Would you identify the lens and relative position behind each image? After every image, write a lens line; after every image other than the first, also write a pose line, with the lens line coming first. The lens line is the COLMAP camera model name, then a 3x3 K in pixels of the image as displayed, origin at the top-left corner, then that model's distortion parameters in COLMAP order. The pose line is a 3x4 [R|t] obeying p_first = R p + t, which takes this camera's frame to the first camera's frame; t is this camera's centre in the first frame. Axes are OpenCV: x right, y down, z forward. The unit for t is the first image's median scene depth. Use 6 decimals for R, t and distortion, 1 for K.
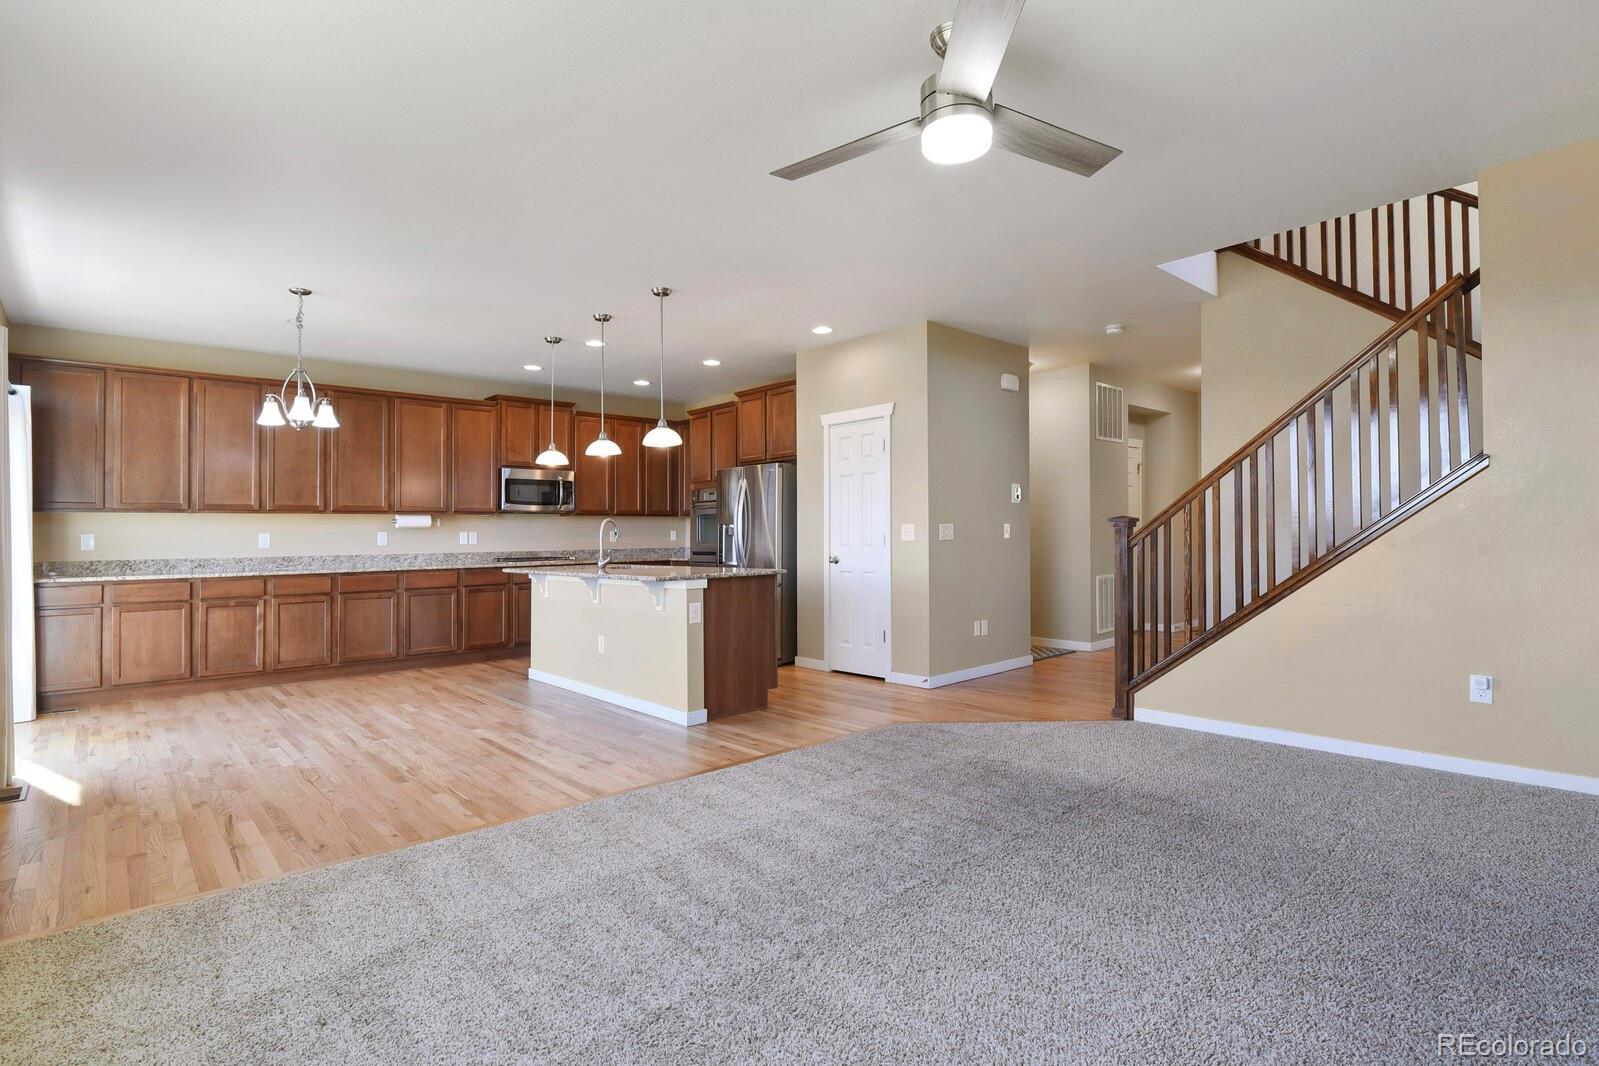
lens RADIAL K [[798.9, 0, 801.3], [0, 798.9, 521.6], [0, 0, 1]] dist [-0.010459, -0.001021]
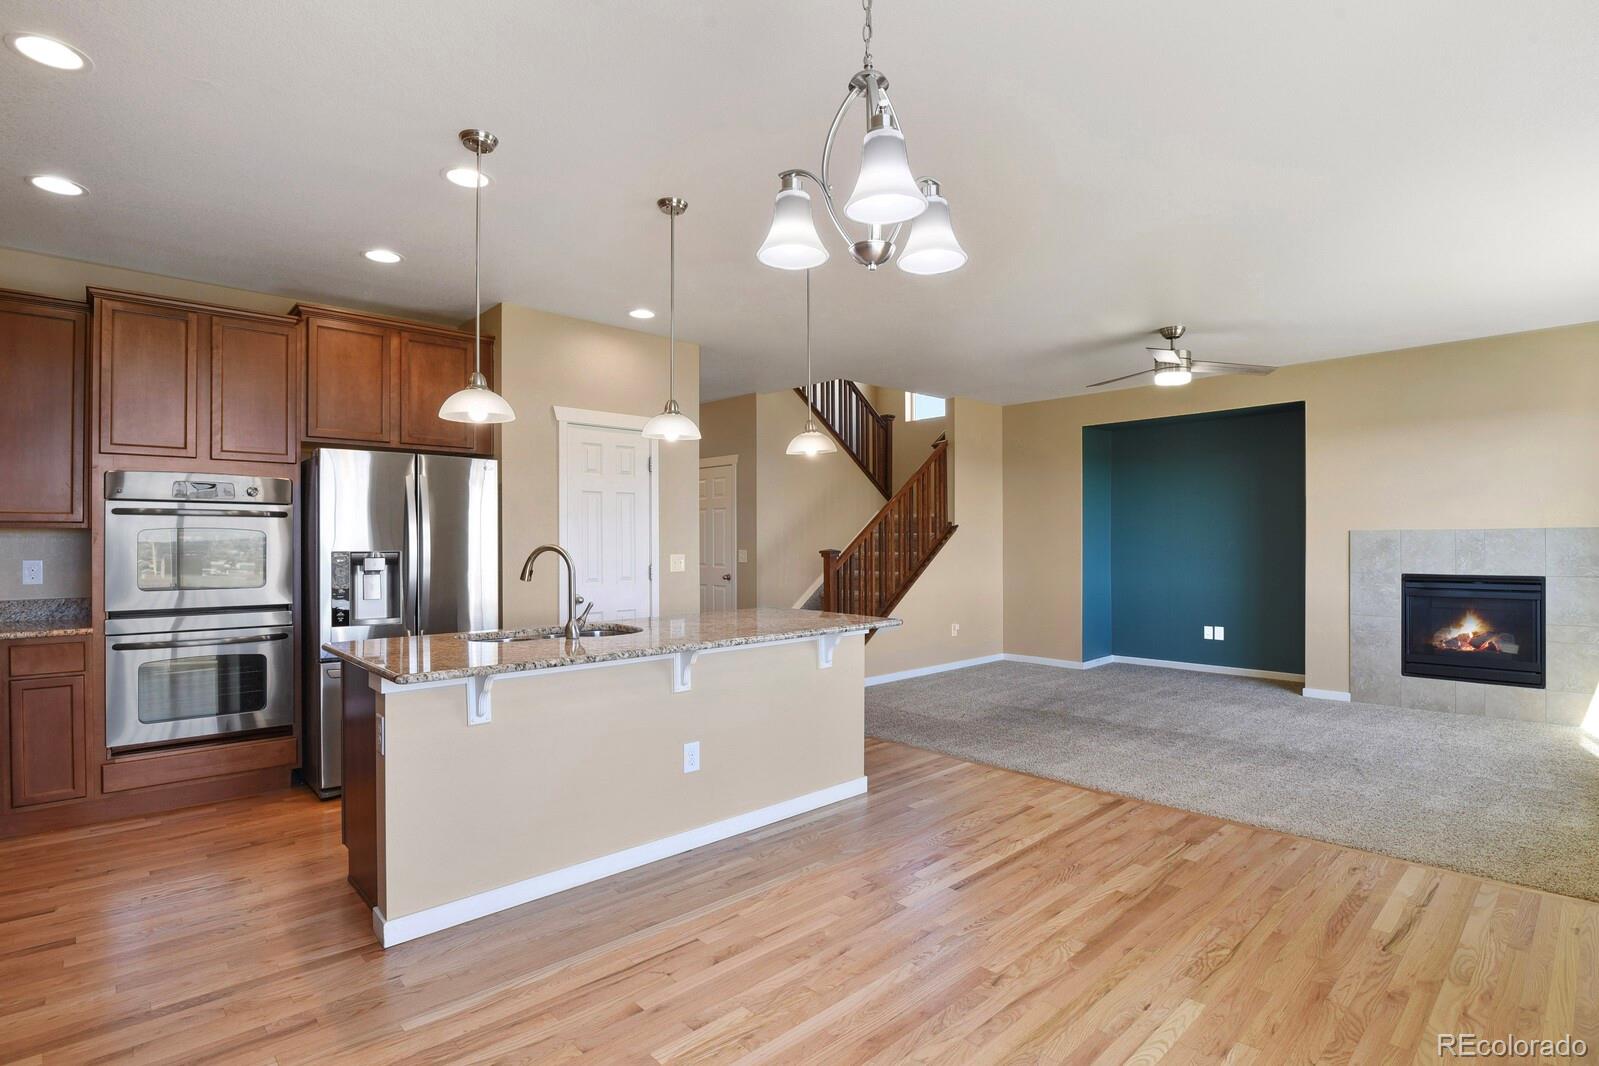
lens RADIAL K [[792.2, 0, 819.2], [0, 792.2, 536.0], [0, 0, 1]] dist [-0.028503, -0.000891]
pose [[-0.046970, 0.019680, 0.998702, -0.781495], [-0.016261, 0.999658, -0.020464, -0.001550], [-0.998764, -0.017201, -0.046634, 0.856744]]
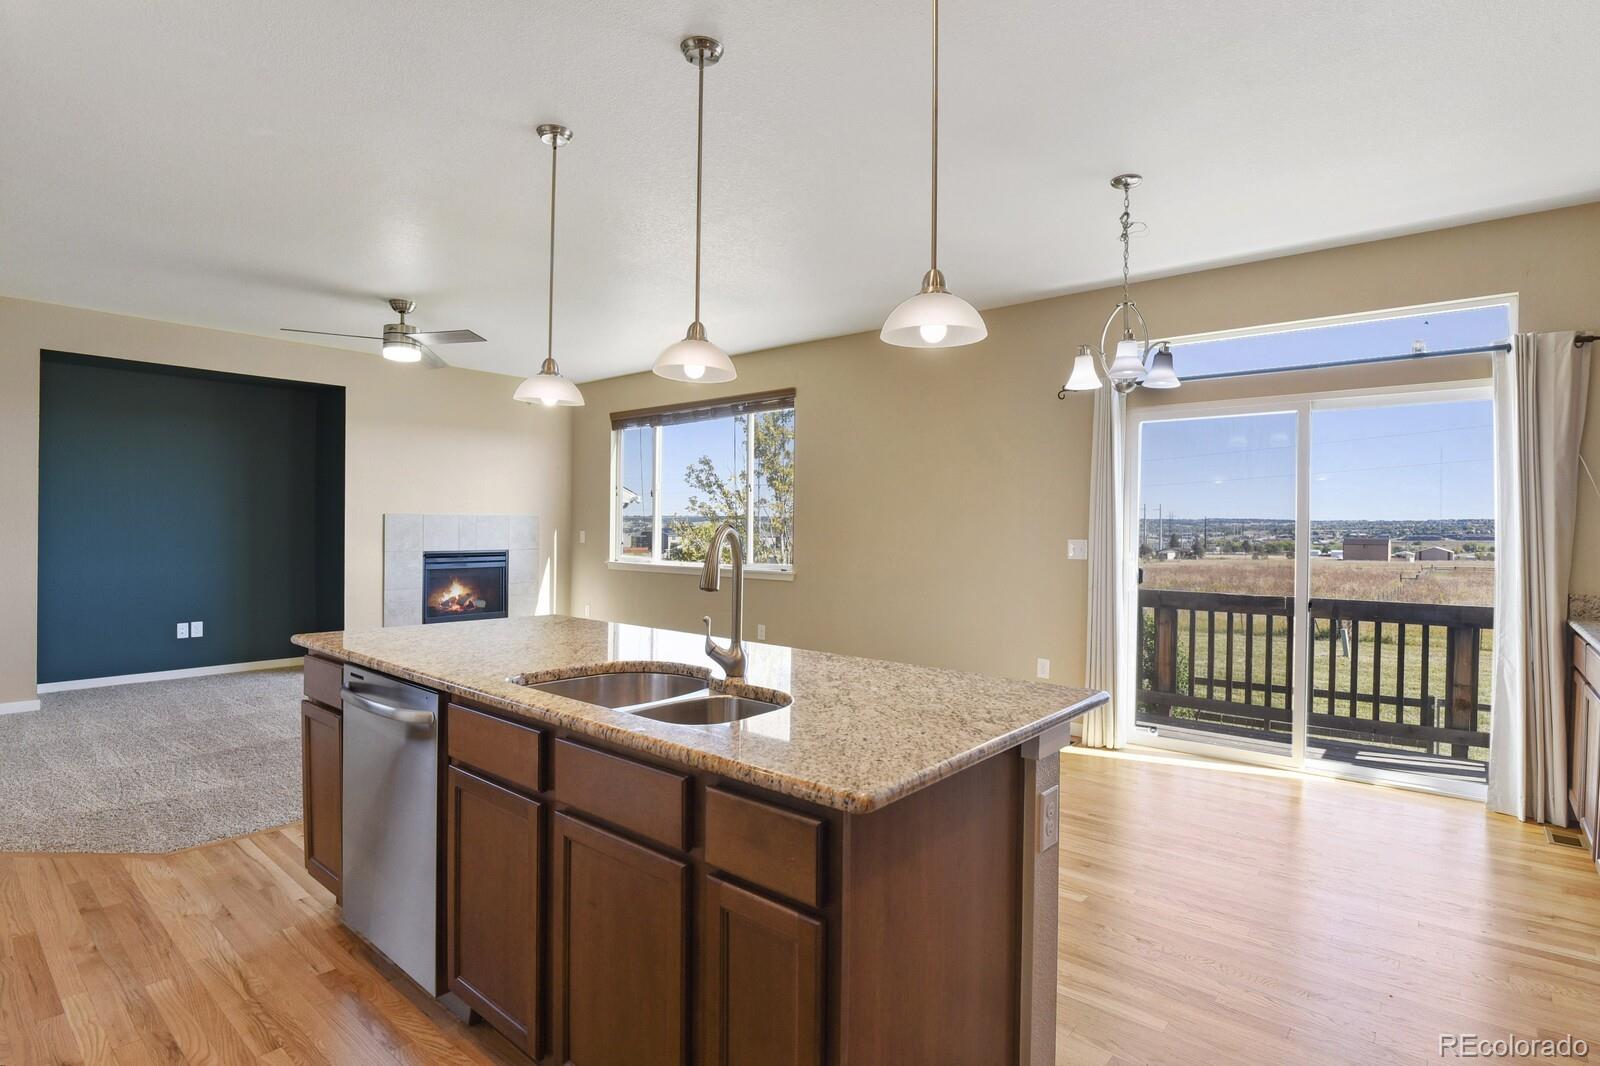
lens RADIAL K [[806.1, 0, 797.8], [0, 806.1, 537.4], [0, 0, 1]] dist [-0.012482, -0.000713]
pose [[-0.990039, 0.006406, -0.140648, -0.224685], [0.007173, 0.999962, -0.004943, 0.003173], [0.140611, -0.005903, -0.990047, 1.348638]]
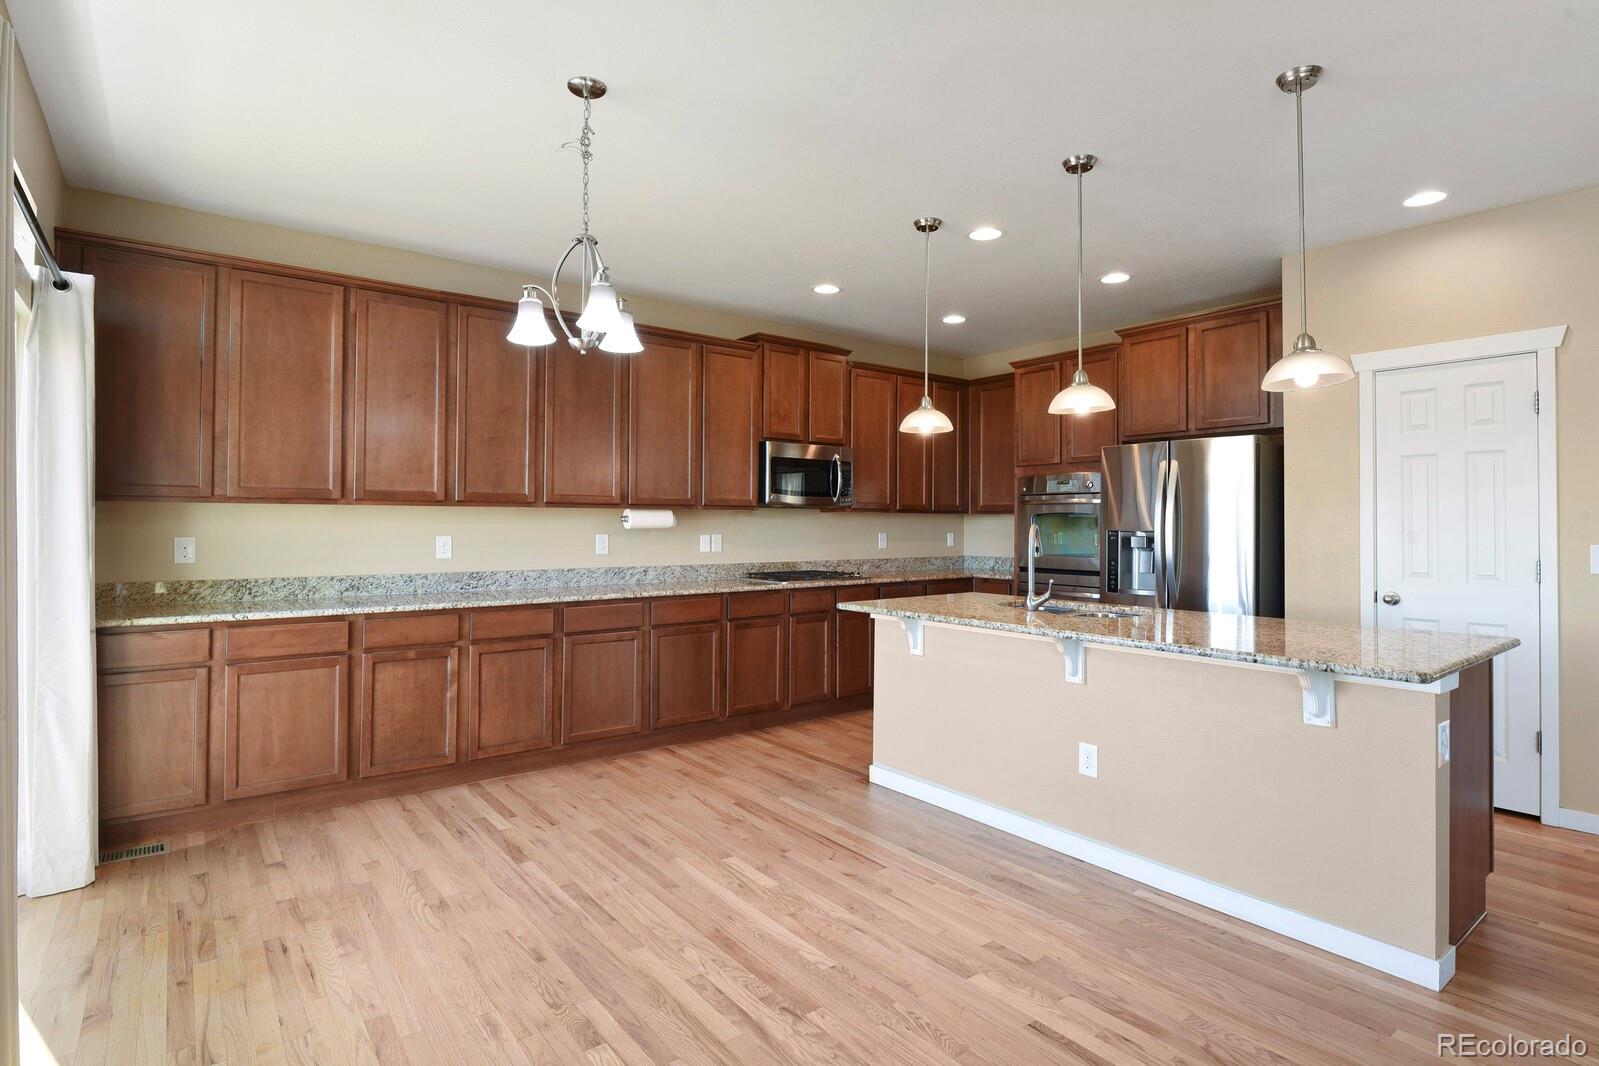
lens RADIAL K [[804.9, 0, 801.8], [0, 804.9, 511.0], [0, 0, 1]] dist [-0.003500, -0.001104]
pose [[0.997747, 0.014440, -0.065519, -0.377629], [-0.014266, 0.999893, 0.003112, -0.013176], [0.065556, -0.002170, 0.997847, 0.403342]]
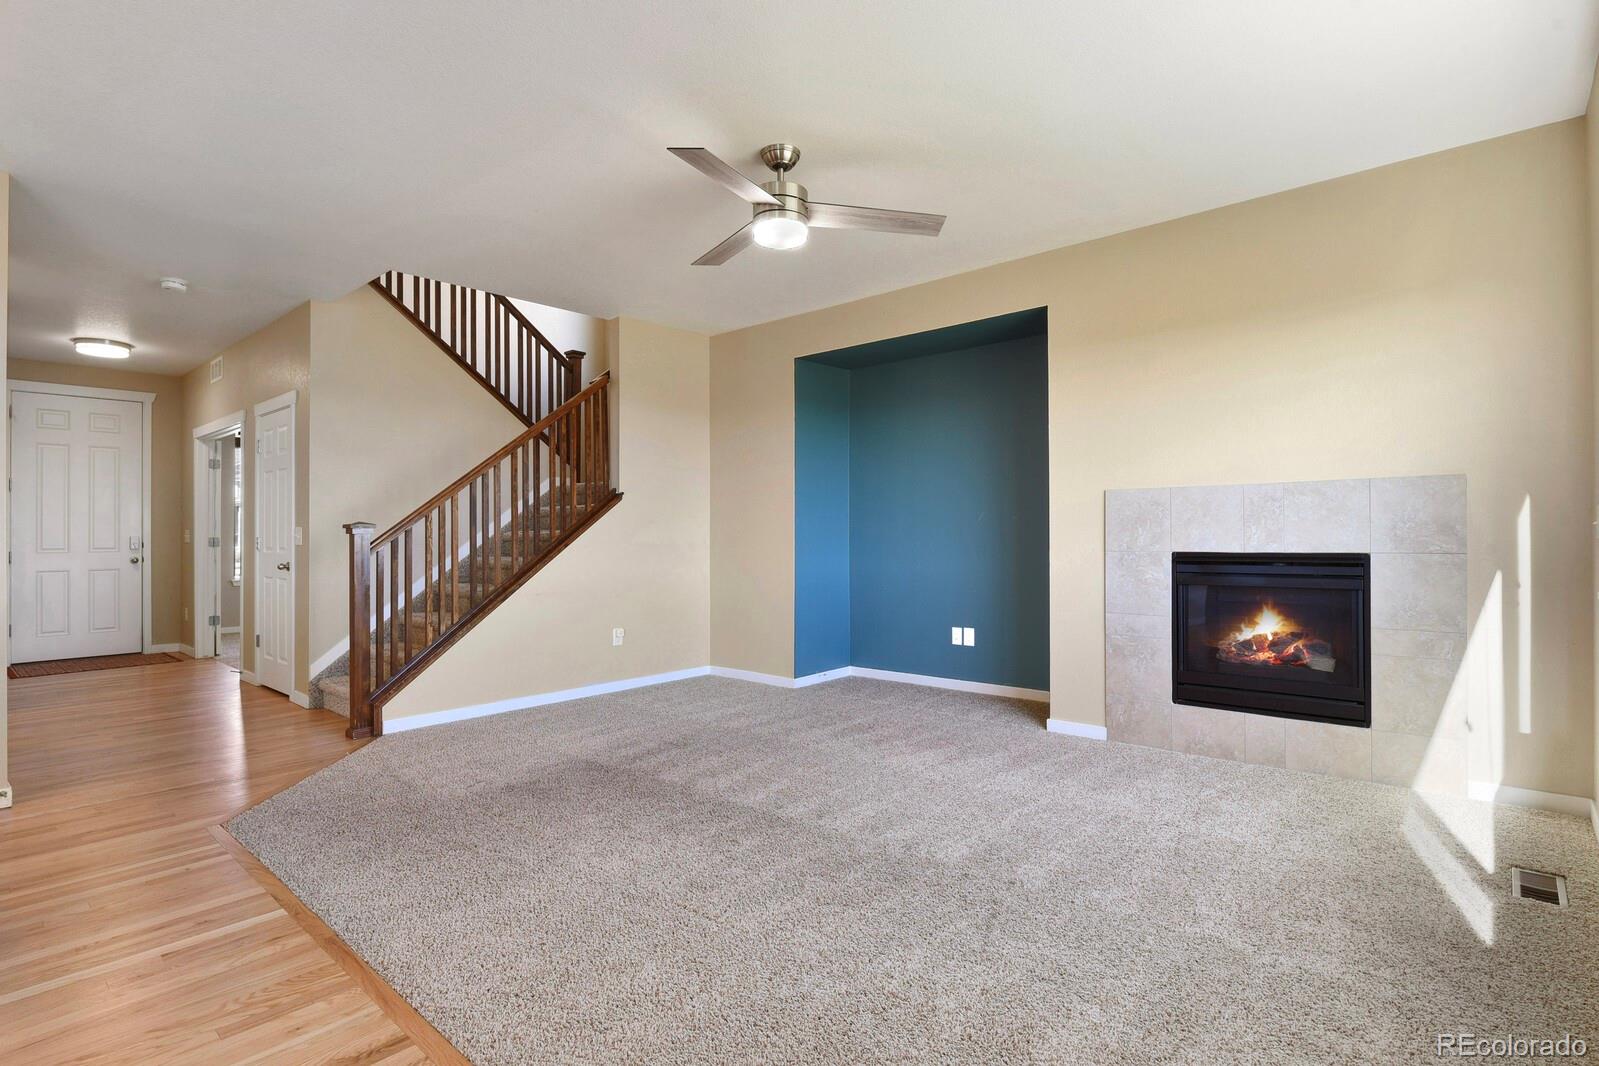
lens RADIAL K [[784.8, 0, 819.6], [0, 784.8, 530.0], [0, 0, 1]] dist [0.003404, -0.012824]
pose [[-0.133296, 0.019878, 0.990877, -0.456901], [-0.010376, 0.999716, -0.021451, 0.012849], [-0.991022, -0.013141, -0.133051, 0.464013]]
